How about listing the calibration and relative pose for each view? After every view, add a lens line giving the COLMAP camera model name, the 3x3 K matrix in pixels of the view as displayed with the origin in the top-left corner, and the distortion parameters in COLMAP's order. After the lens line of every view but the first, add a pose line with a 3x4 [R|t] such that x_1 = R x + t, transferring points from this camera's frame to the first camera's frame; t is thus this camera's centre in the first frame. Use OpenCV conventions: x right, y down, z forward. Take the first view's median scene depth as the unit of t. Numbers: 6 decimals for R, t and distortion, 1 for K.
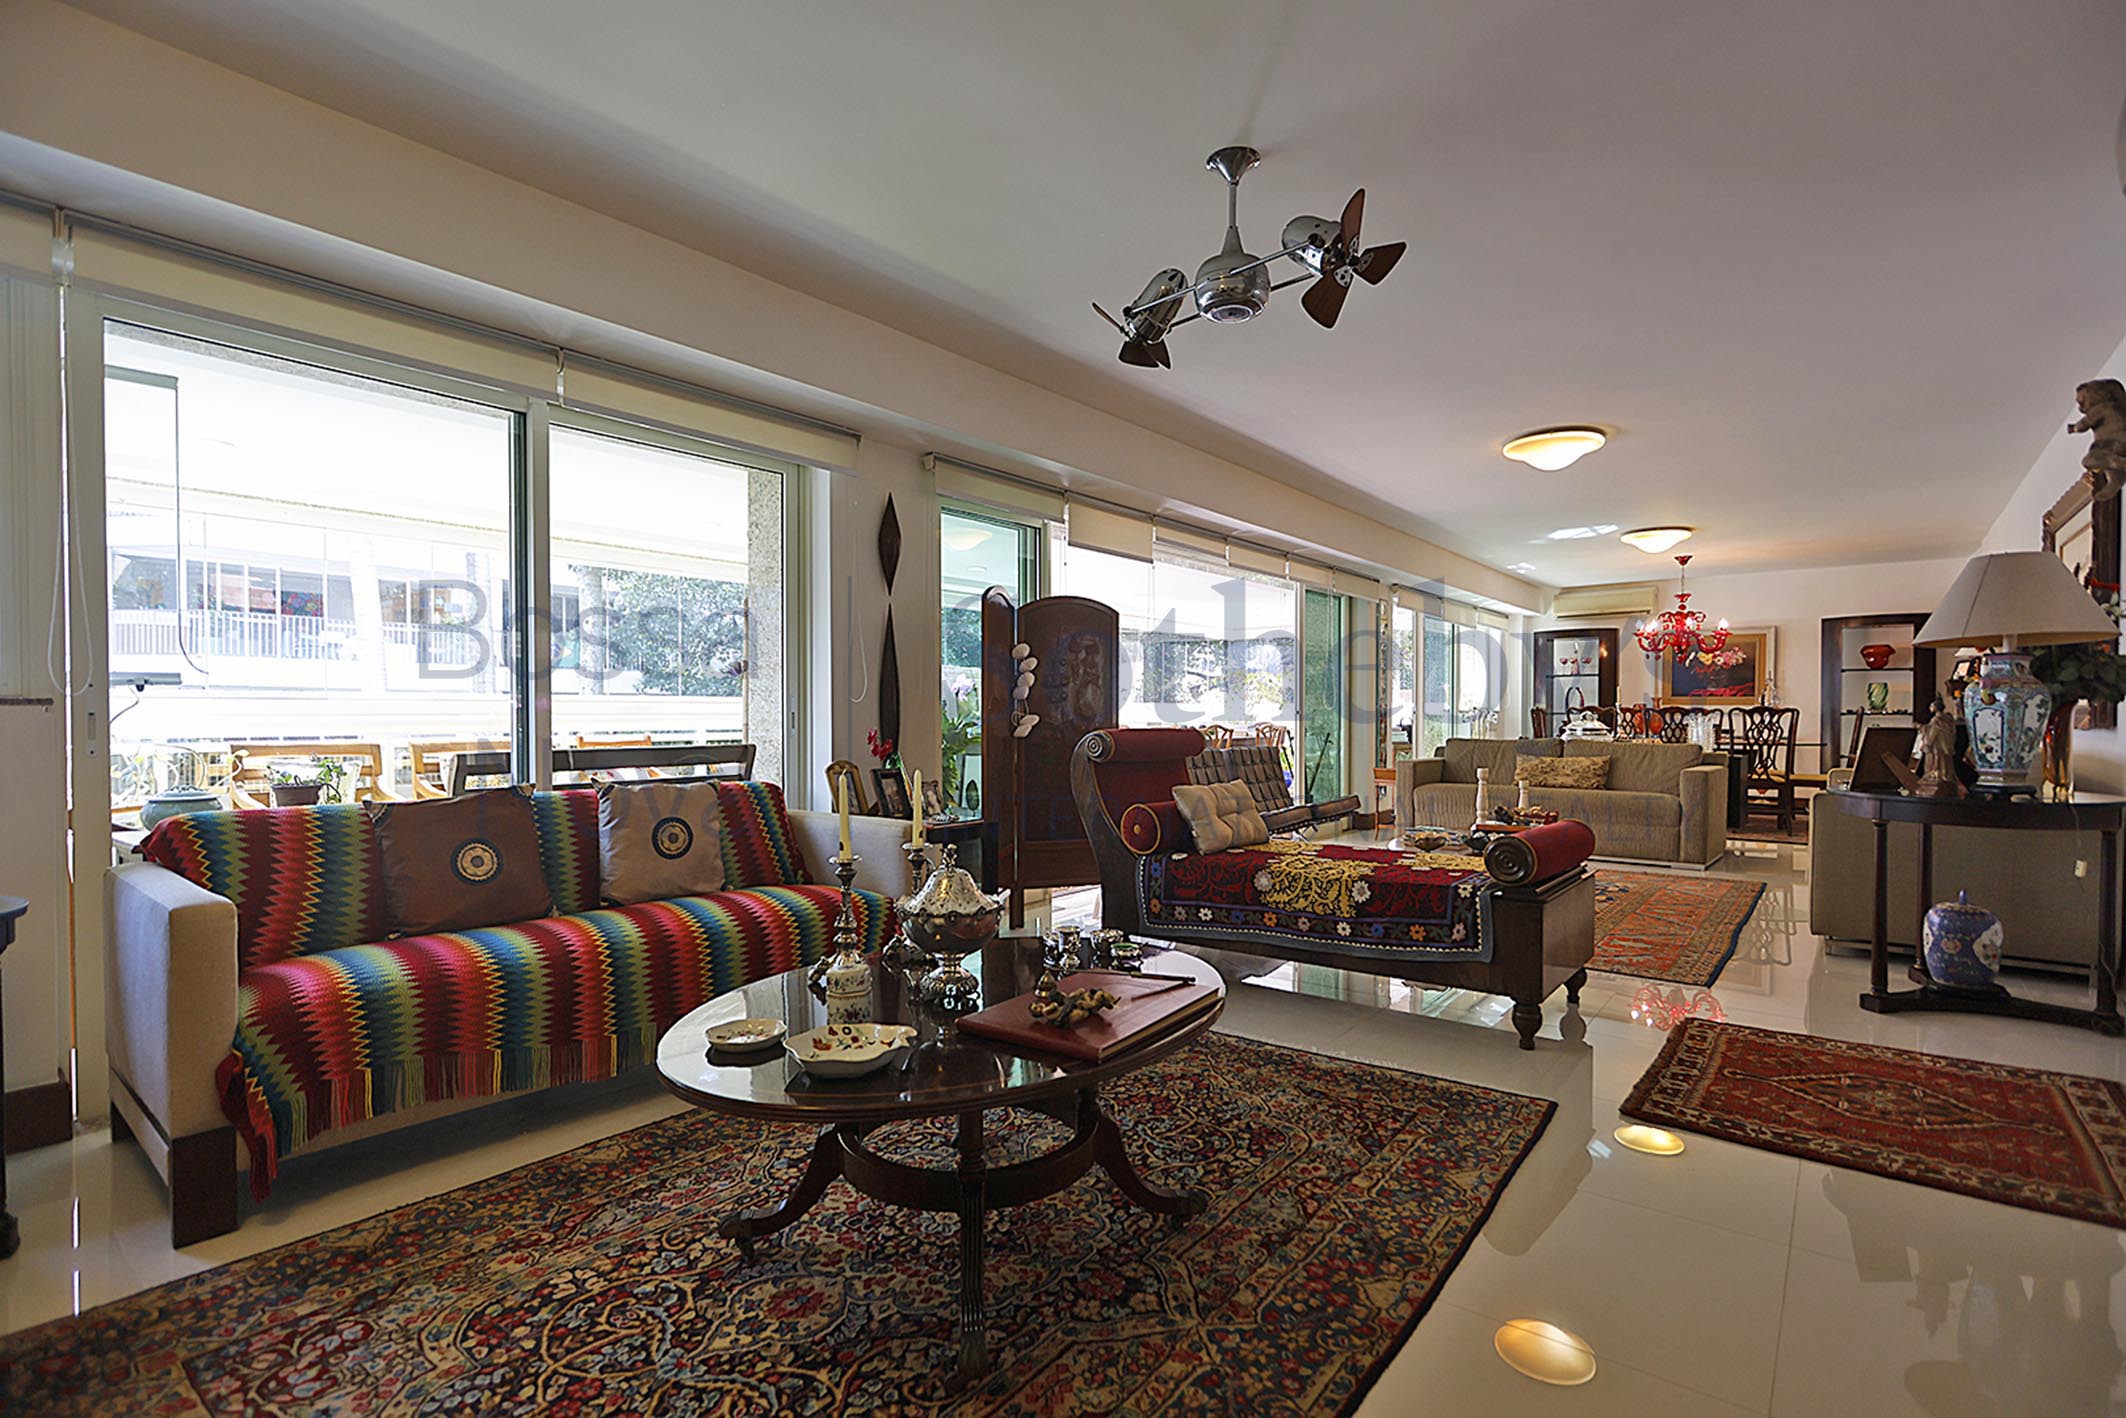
lens RADIAL K [[1011.1, 0, 1074.6], [0, 1011.1, 722.9], [0, 0, 1]] dist [-0.003384, 0.001208]
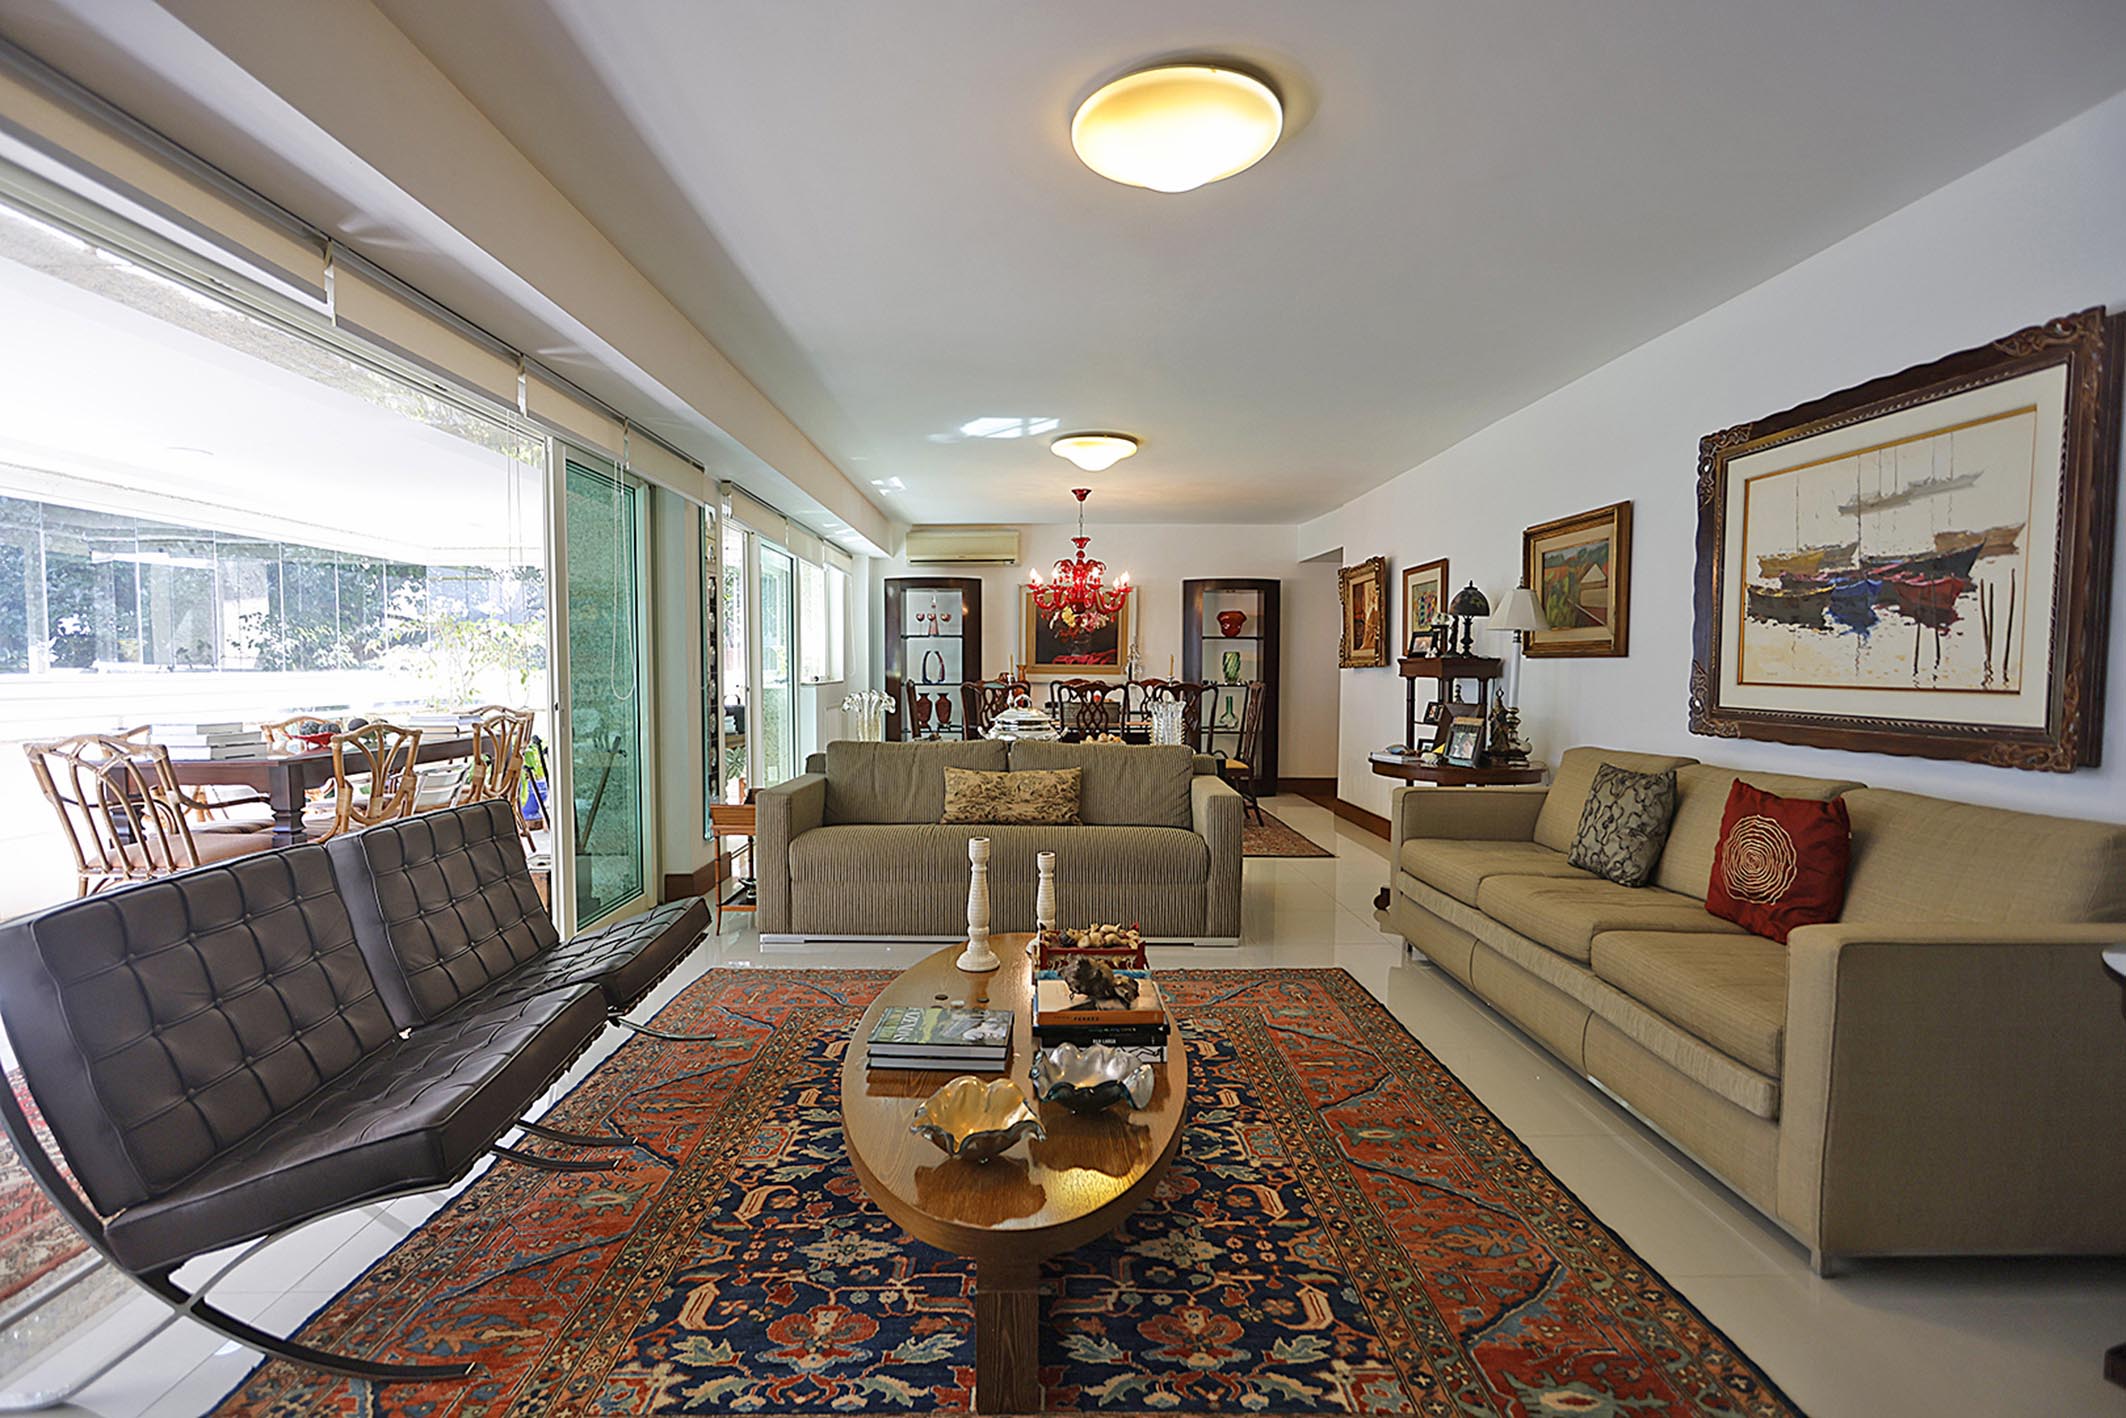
lens RADIAL K [[1011.1, 0, 1063.9], [0, 1011.1, 722.5], [0, 0, 1]] dist [-0.003384, 0.001208]
pose [[0.773917, -0.033671, 0.632391, 0.086000], [0.003013, 0.998770, 0.049491, -0.022547], [-0.633280, -0.036396, 0.773067, 0.393935]]
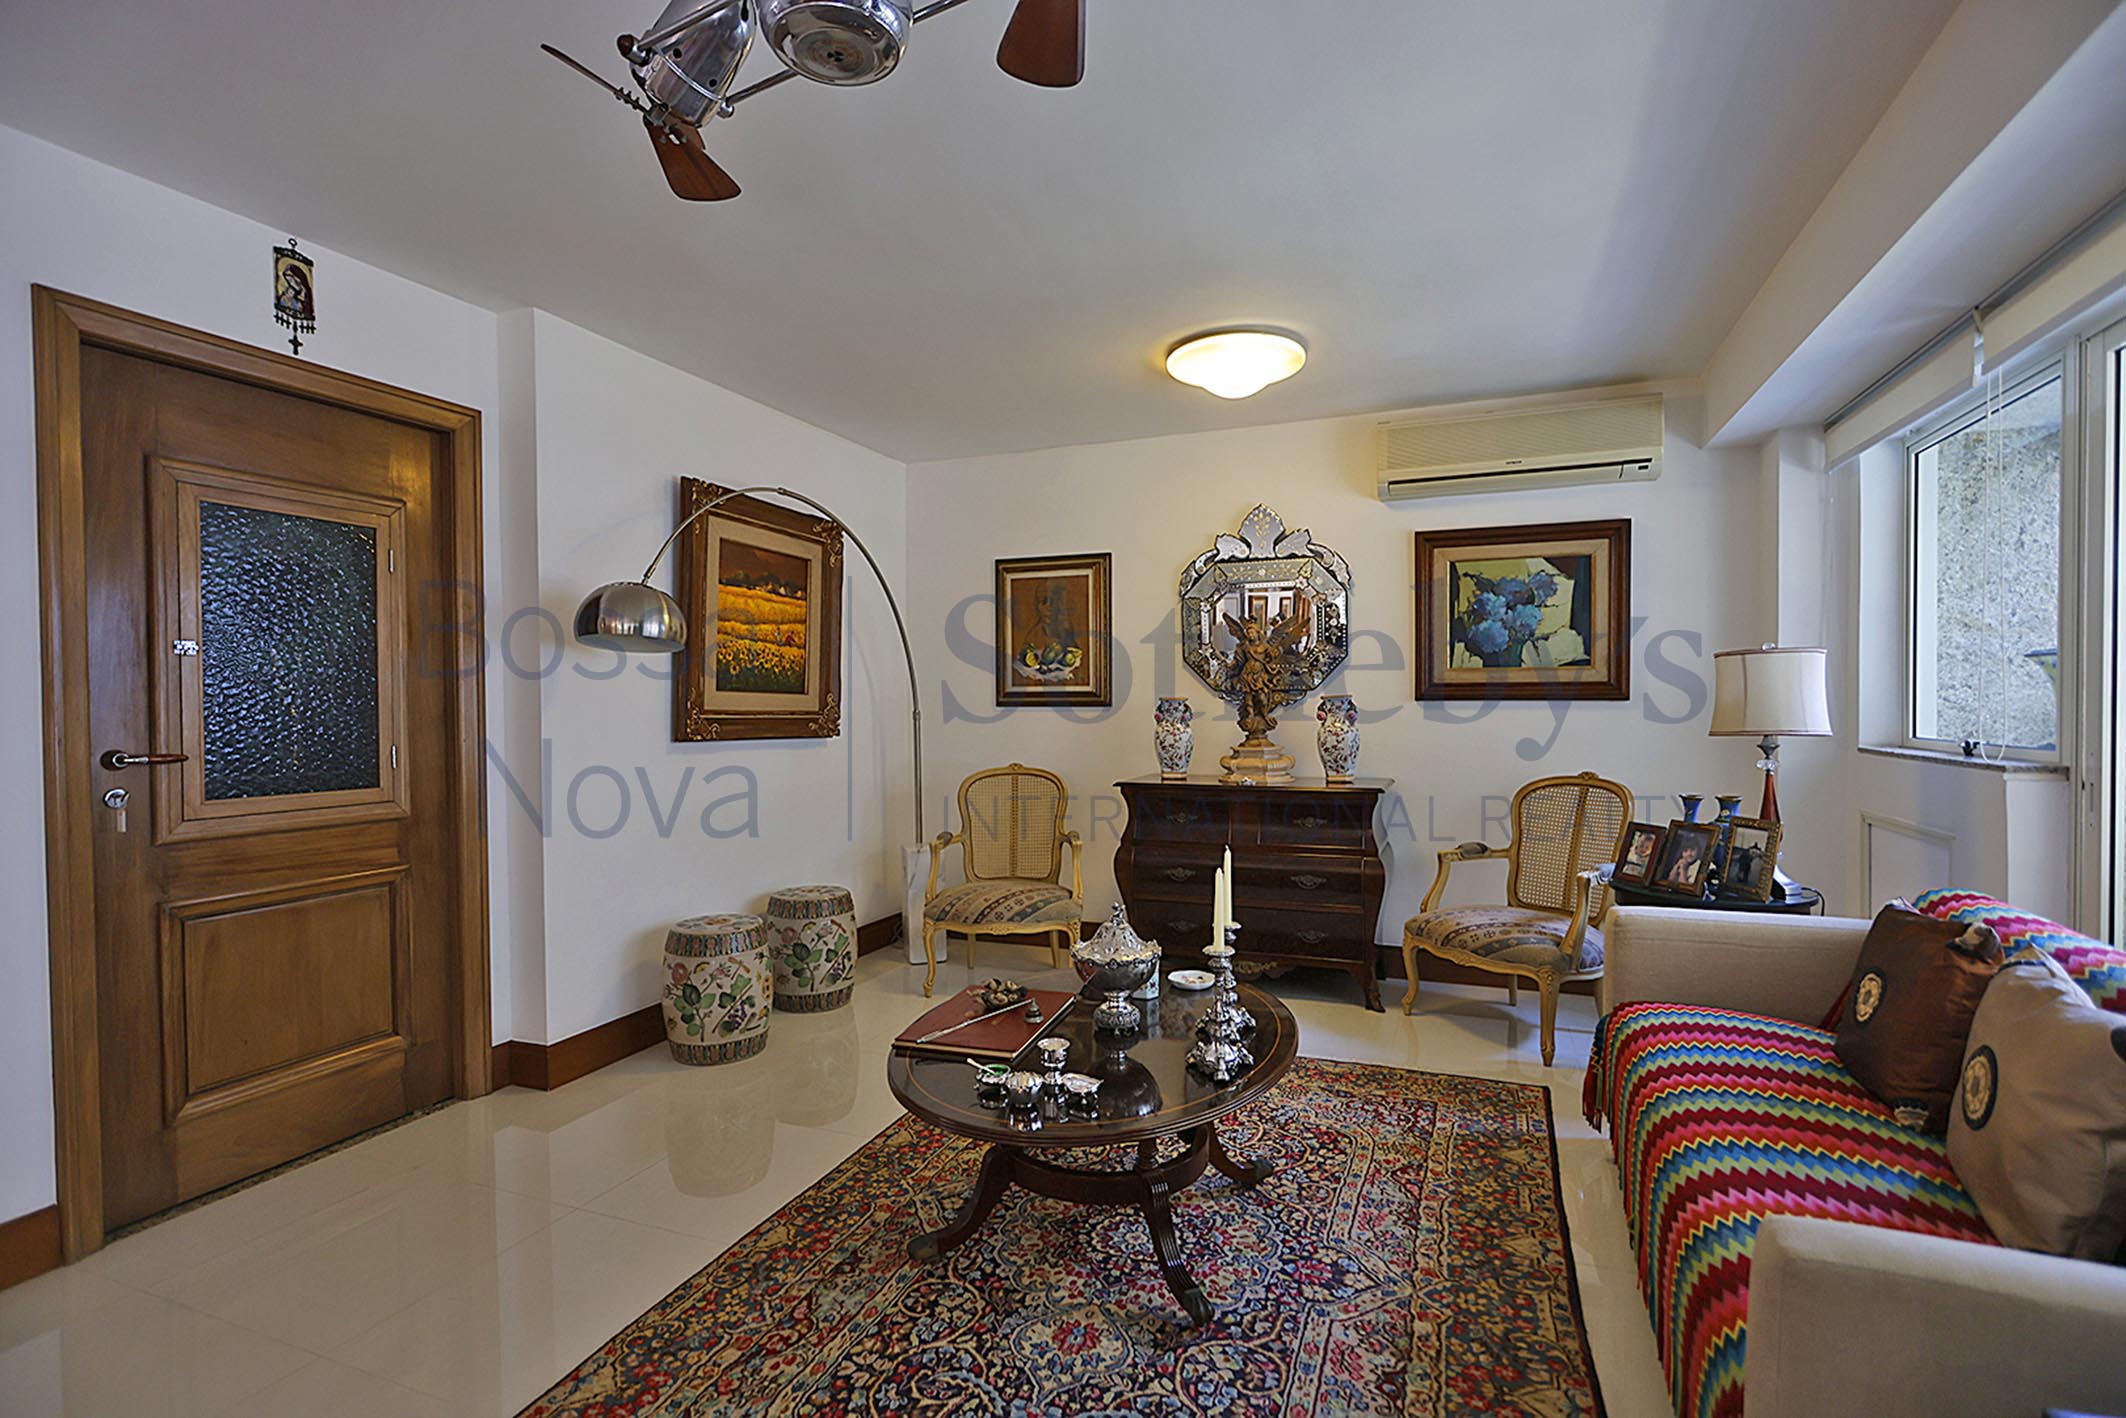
lens RADIAL K [[1011.1, 0, 1054.1], [0, 1011.1, 716.1], [0, 0, 1]] dist [-0.003384, 0.001208]
pose [[-0.965451, 0.012603, -0.260279, 0.053649], [0.007254, 0.999743, 0.021499, -0.026432], [0.260483, 0.018868, -0.965294, 0.438600]]
